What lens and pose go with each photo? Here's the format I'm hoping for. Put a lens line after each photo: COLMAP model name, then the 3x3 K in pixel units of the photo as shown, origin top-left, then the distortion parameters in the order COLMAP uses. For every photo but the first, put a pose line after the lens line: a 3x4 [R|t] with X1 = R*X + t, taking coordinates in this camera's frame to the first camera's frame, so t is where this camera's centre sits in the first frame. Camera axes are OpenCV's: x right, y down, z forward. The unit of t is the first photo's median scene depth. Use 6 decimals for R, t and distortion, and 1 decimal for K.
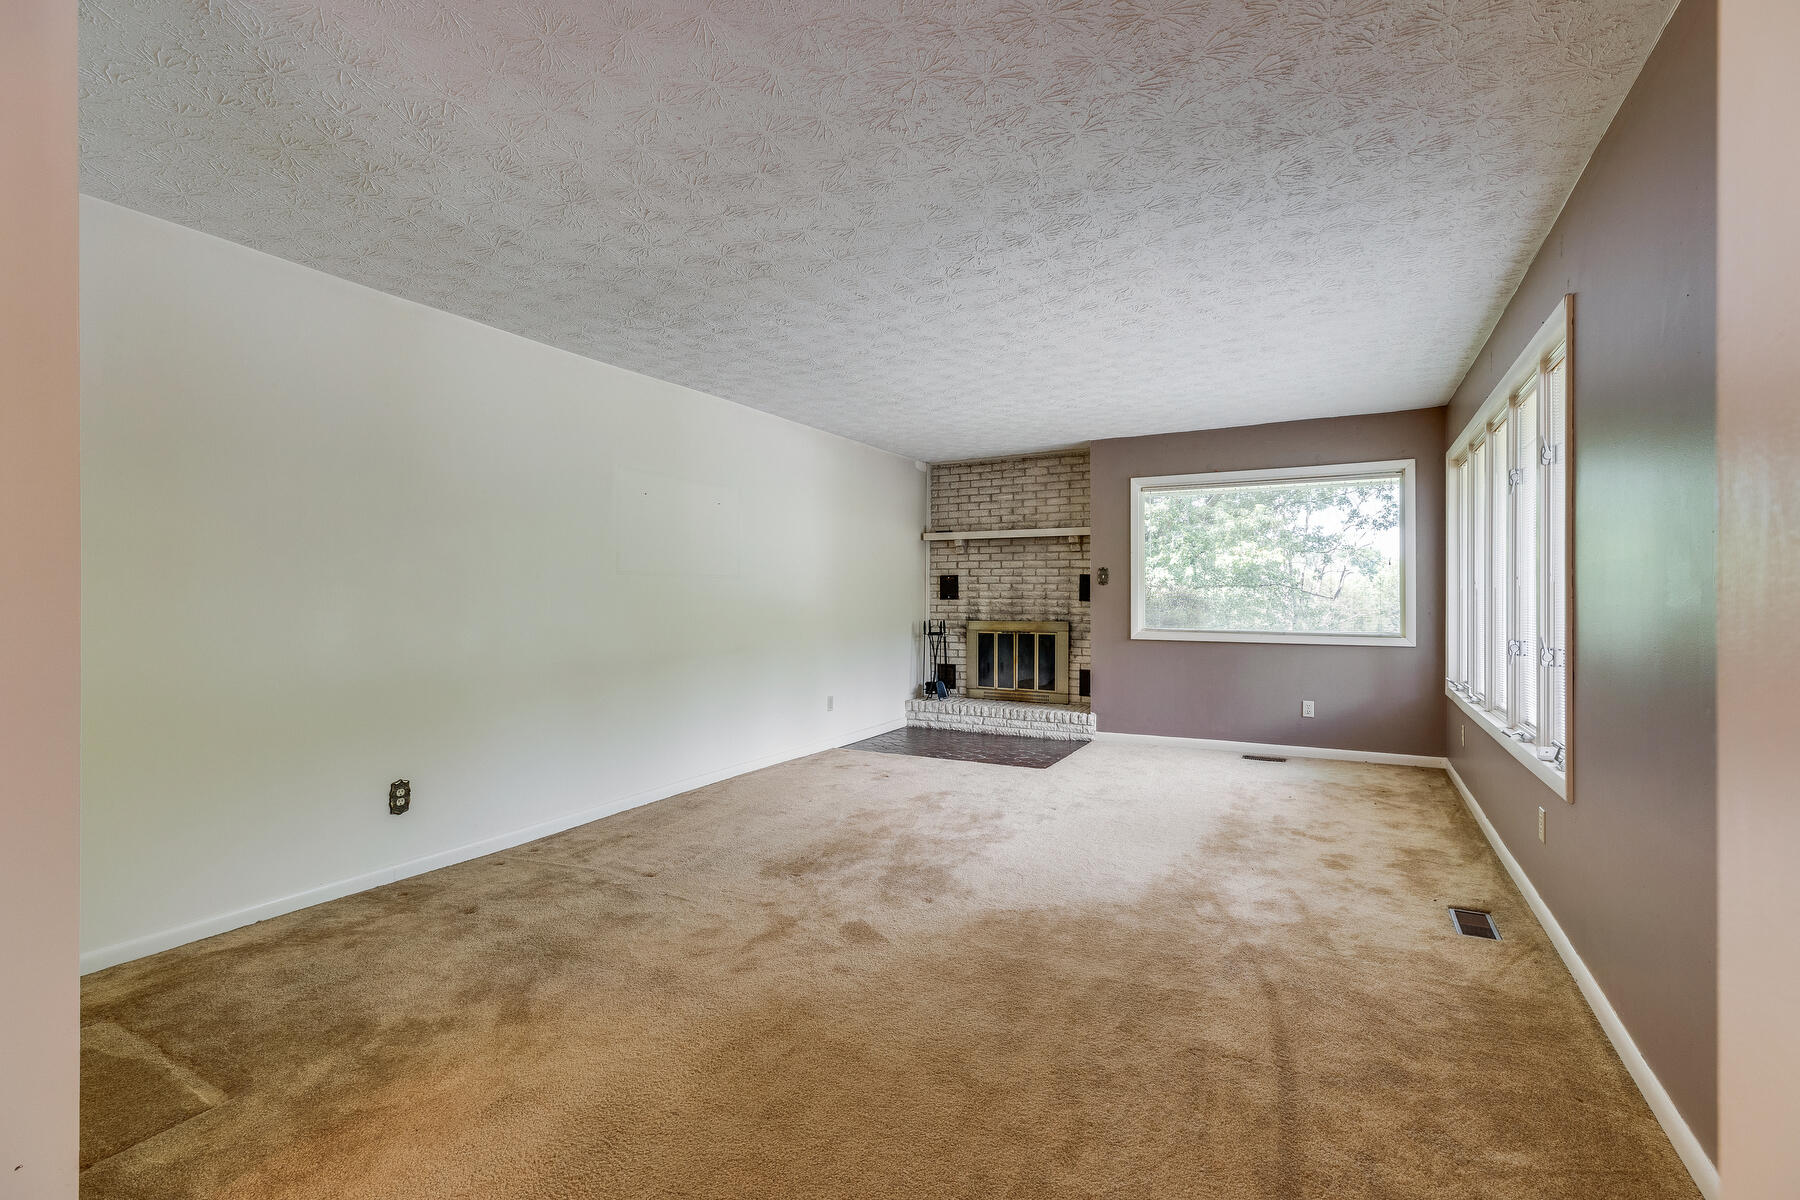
lens RADIAL K [[804.0, 0, 897.0], [0, 804.0, 593.9], [0, 0, 1]] dist [0.002294, -0.000370]
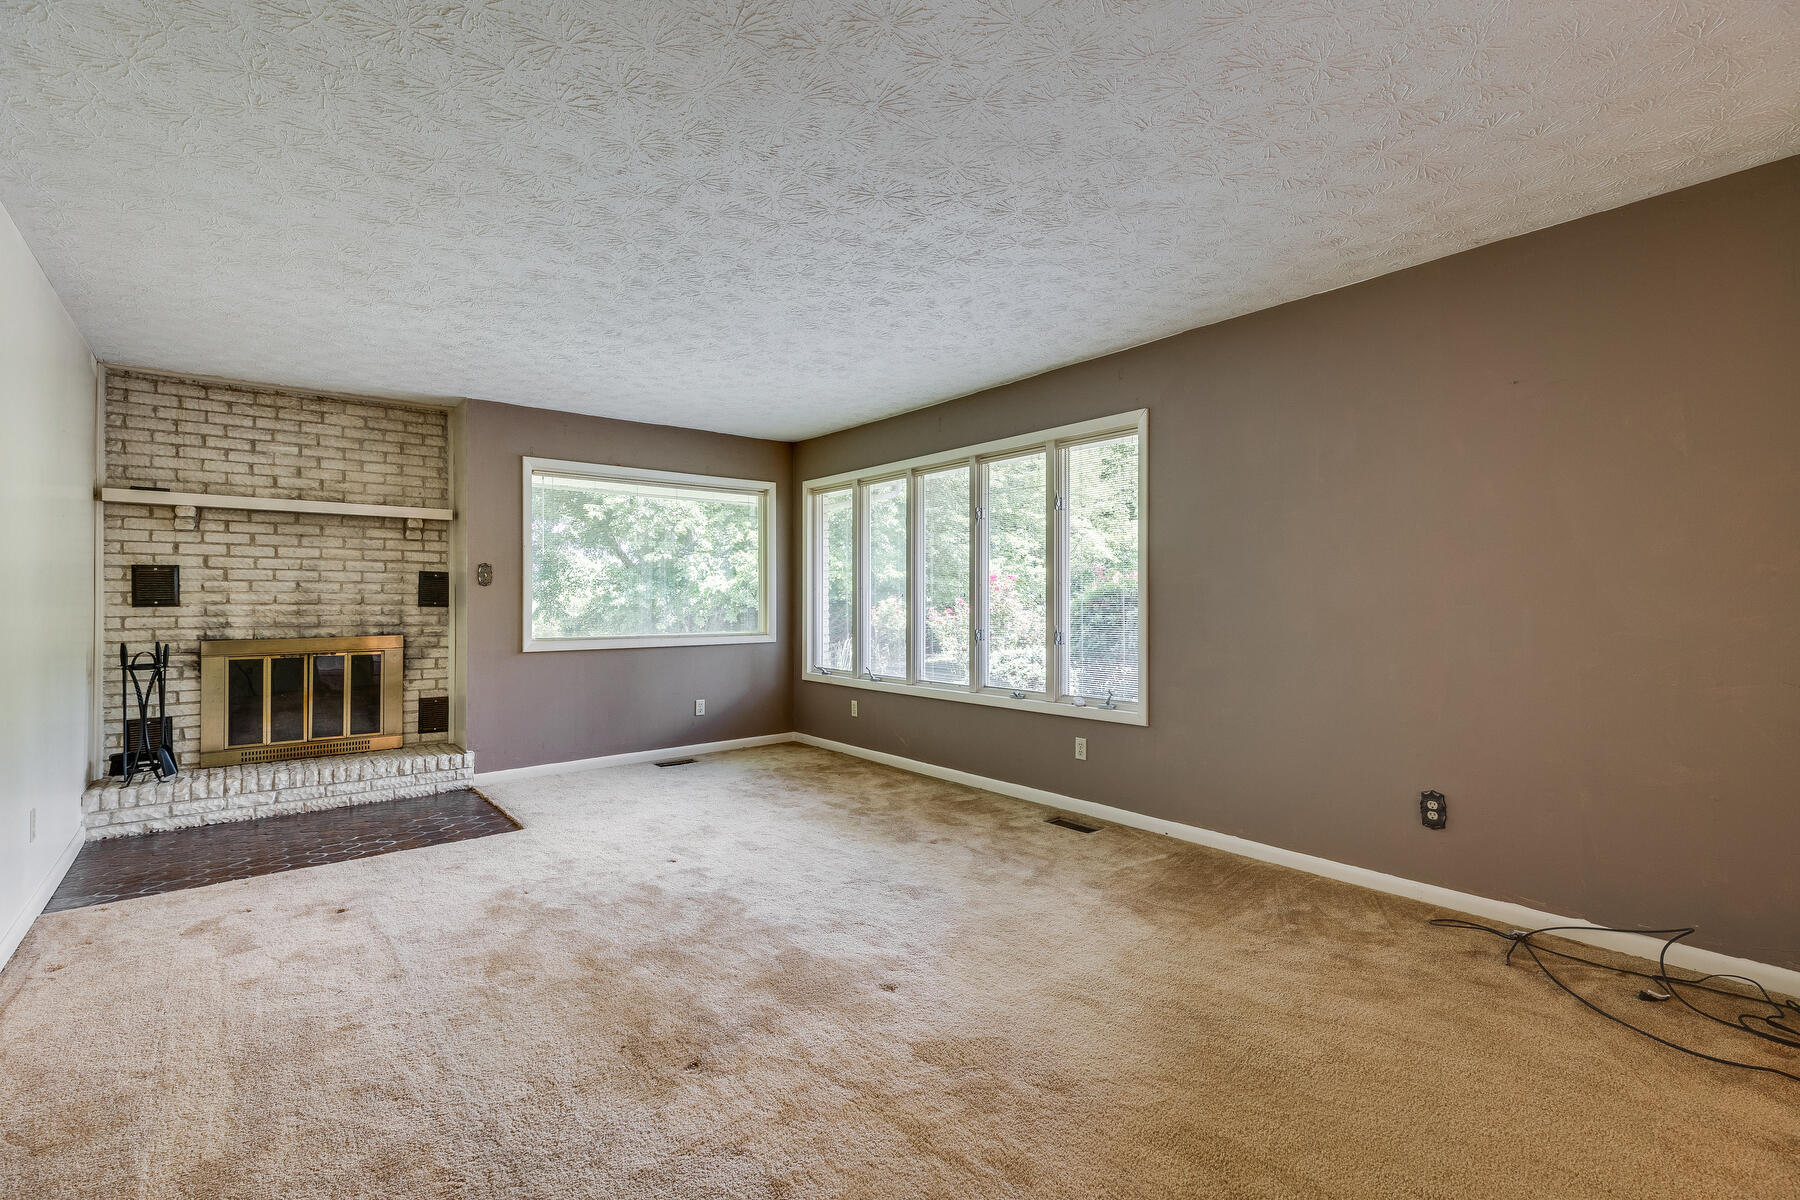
lens RADIAL K [[804.0, 0, 904.1], [0, 804.0, 597.9], [0, 0, 1]] dist [0.002294, -0.000370]
pose [[0.375227, 0.001292, 0.926932, -0.416781], [0.001491, 0.999997, -0.001998, 0.004004], [-0.926932, 0.002132, 0.375224, 0.425876]]
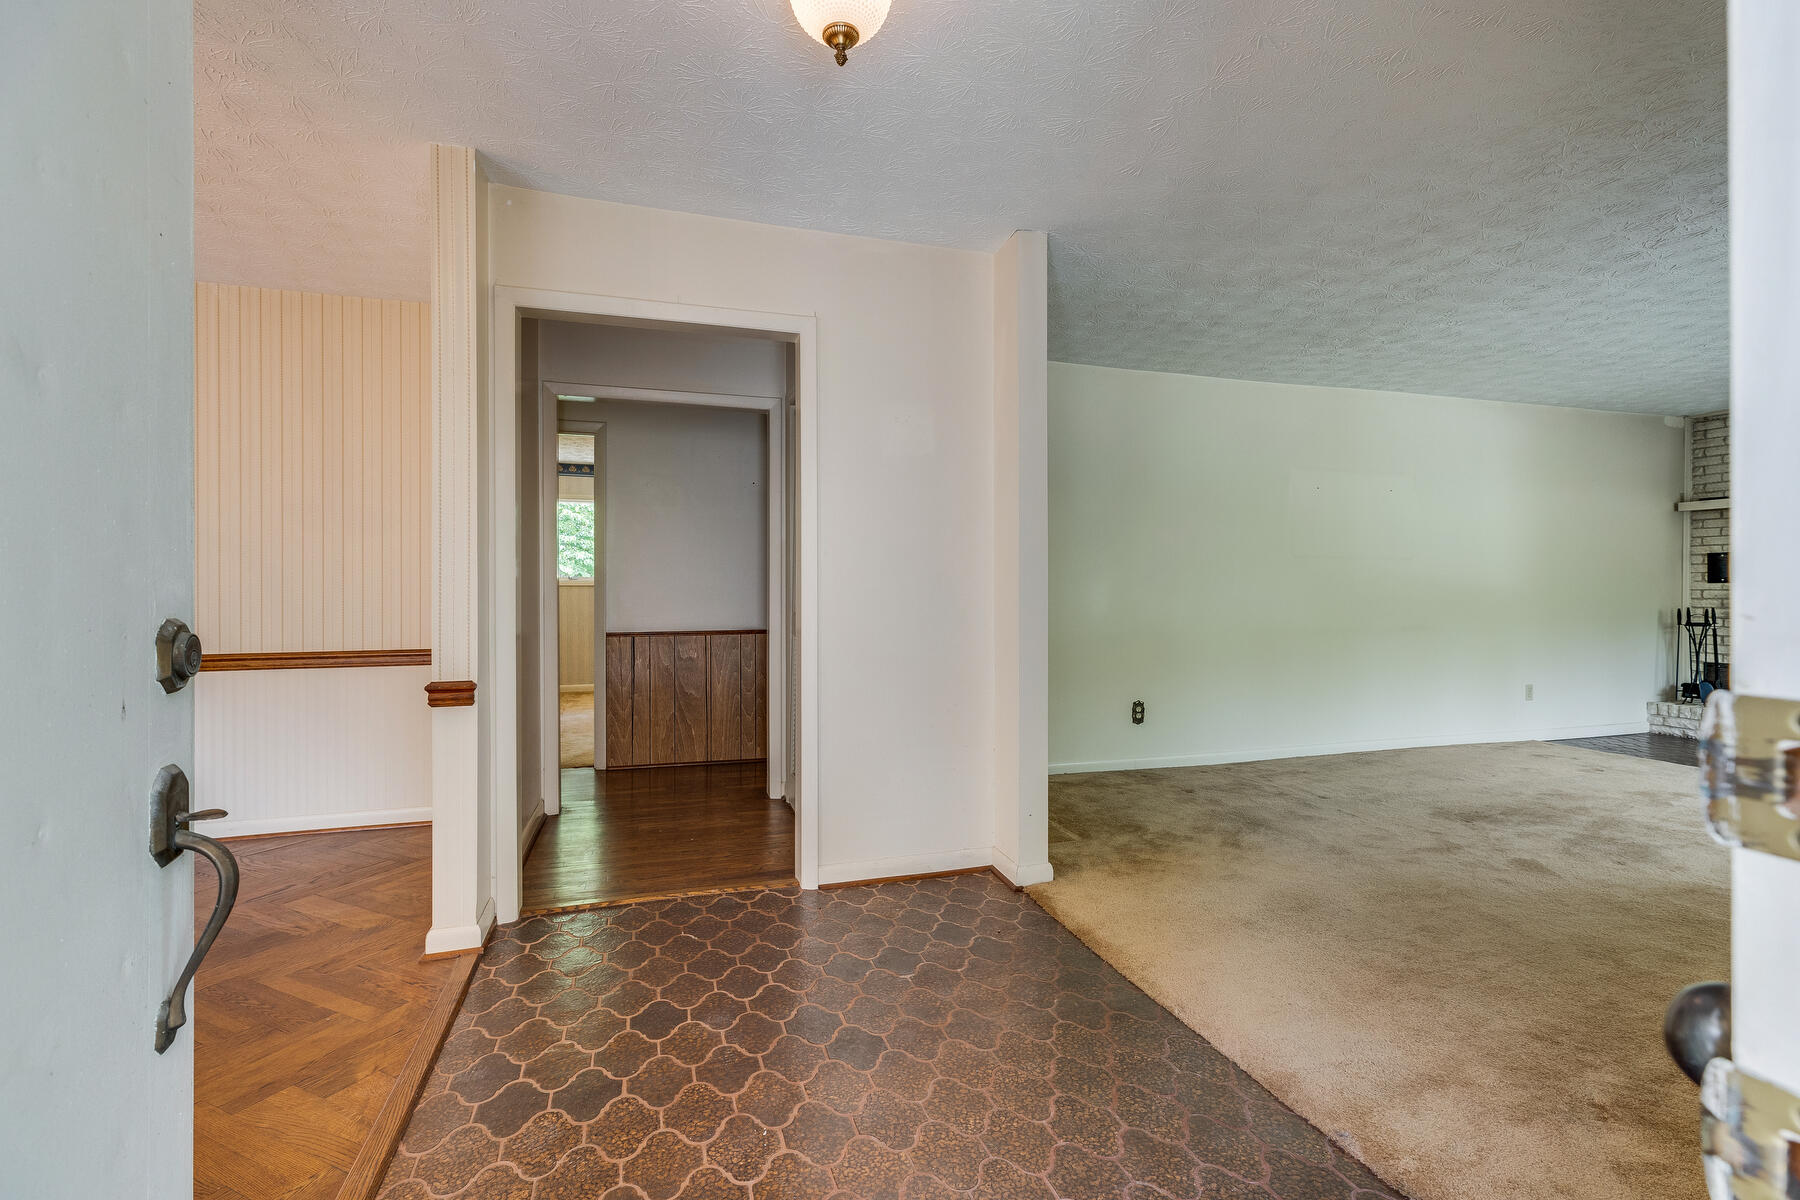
lens RADIAL K [[804.0, 0, 894.9], [0, 804.0, 587.4], [0, 0, 1]] dist [0.002294, -0.000370]
pose [[0.711911, -0.001805, -0.702267, 0.062569], [0.001039, 0.999998, -0.001517, 0.018370], [0.702269, 0.000350, 0.711912, -0.234934]]
